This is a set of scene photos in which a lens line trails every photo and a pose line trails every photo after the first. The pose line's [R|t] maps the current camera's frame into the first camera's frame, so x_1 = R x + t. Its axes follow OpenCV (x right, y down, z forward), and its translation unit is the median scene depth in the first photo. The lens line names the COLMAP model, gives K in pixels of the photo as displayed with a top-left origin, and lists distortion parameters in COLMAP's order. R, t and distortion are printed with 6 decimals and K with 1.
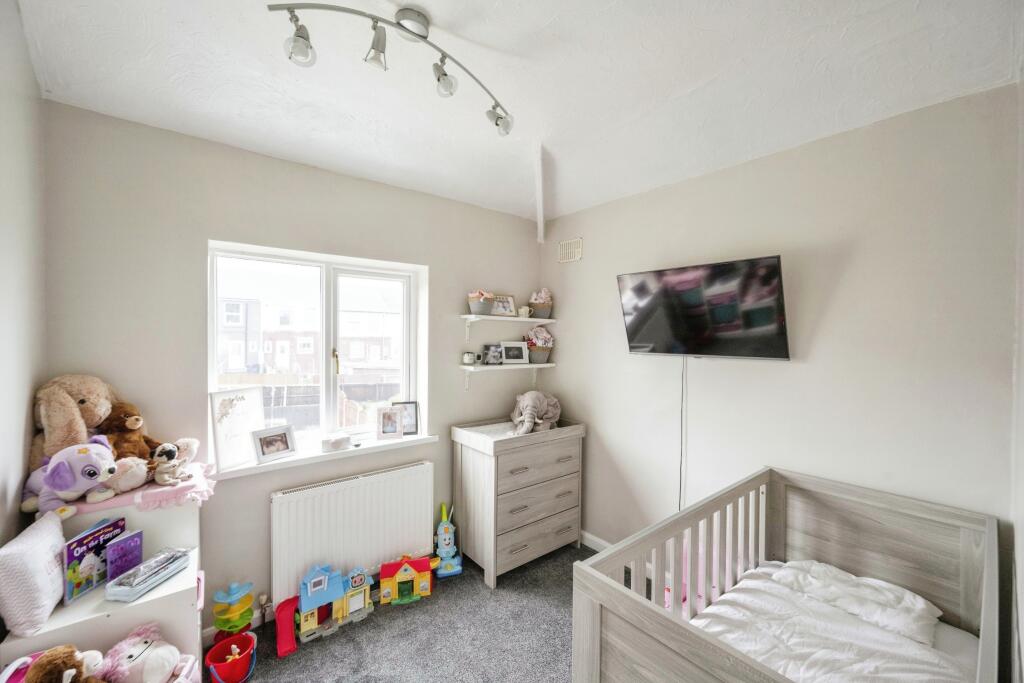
lens RADIAL K [[405.7, 0, 509.6], [0, 405.7, 322.1], [0, 0, 1]] dist [-0.002146, -0.000167]
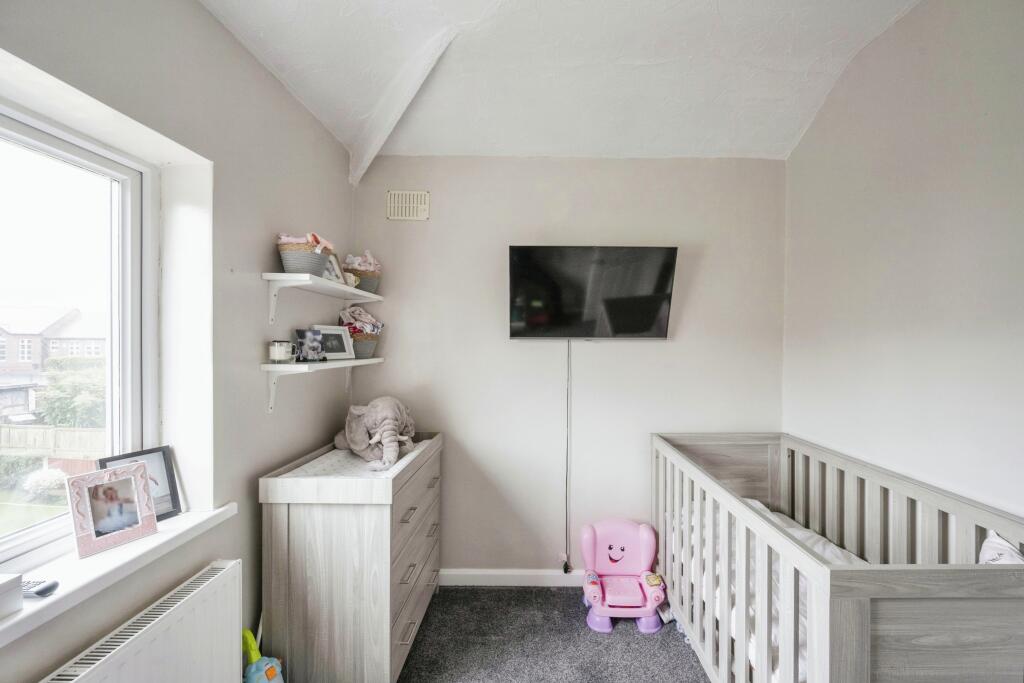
lens RADIAL K [[417.7, 0, 536.0], [0, 417.7, 336.7], [0, 0, 1]] dist [0.000365, 0.000343]
pose [[0.629873, 0.000523, 0.776698, -0.330156], [-0.024682, 0.999508, 0.019343, 0.049122], [-0.776306, -0.031354, 0.629576, 0.363058]]
